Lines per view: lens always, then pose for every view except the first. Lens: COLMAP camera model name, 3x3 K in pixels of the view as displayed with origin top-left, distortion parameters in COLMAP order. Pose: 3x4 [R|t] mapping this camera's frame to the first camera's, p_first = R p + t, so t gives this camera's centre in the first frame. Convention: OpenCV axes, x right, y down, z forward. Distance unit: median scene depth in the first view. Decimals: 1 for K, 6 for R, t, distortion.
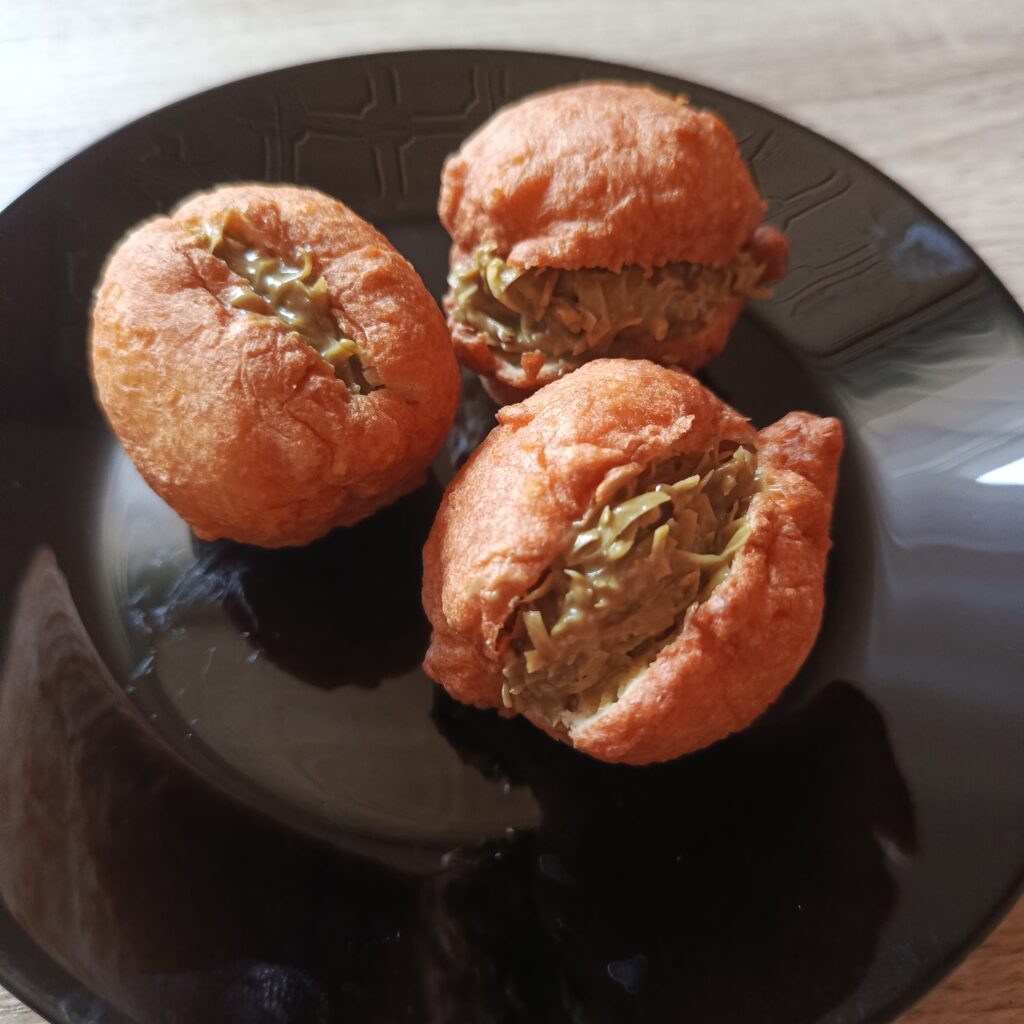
lens RADIAL K [[988.8, 0, 512.0], [0, 988.8, 512.0], [0, 0, 1]] dist [0.010368, -0.246911]
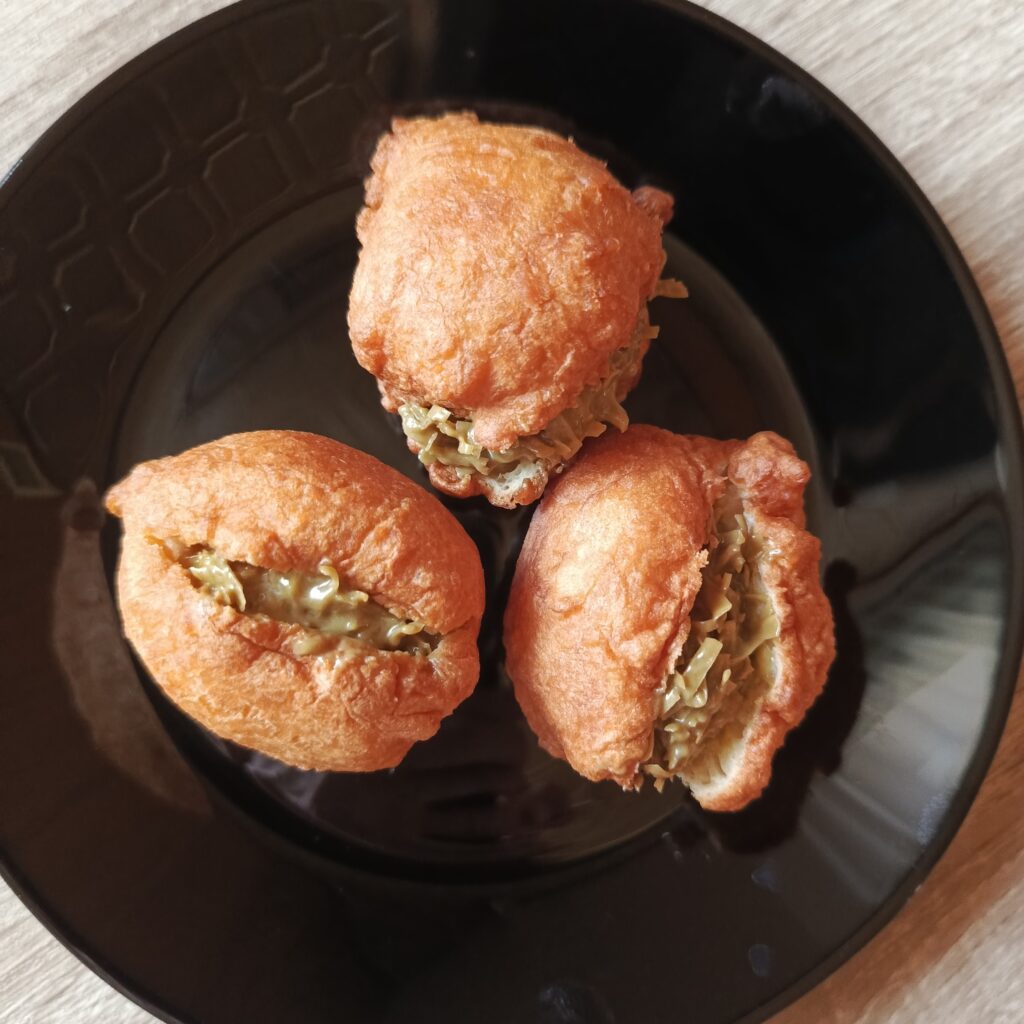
lens RADIAL K [[1003.0, 0, 512.0], [0, 1003.0, 512.0], [0, 0, 1]] dist [0.080544, -0.265645]
pose [[0.901864, -0.428588, 0.054344, -0.067437], [0.348490, 0.796058, 0.494820, -0.795101], [-0.255335, -0.427322, 0.867295, 0.050195]]
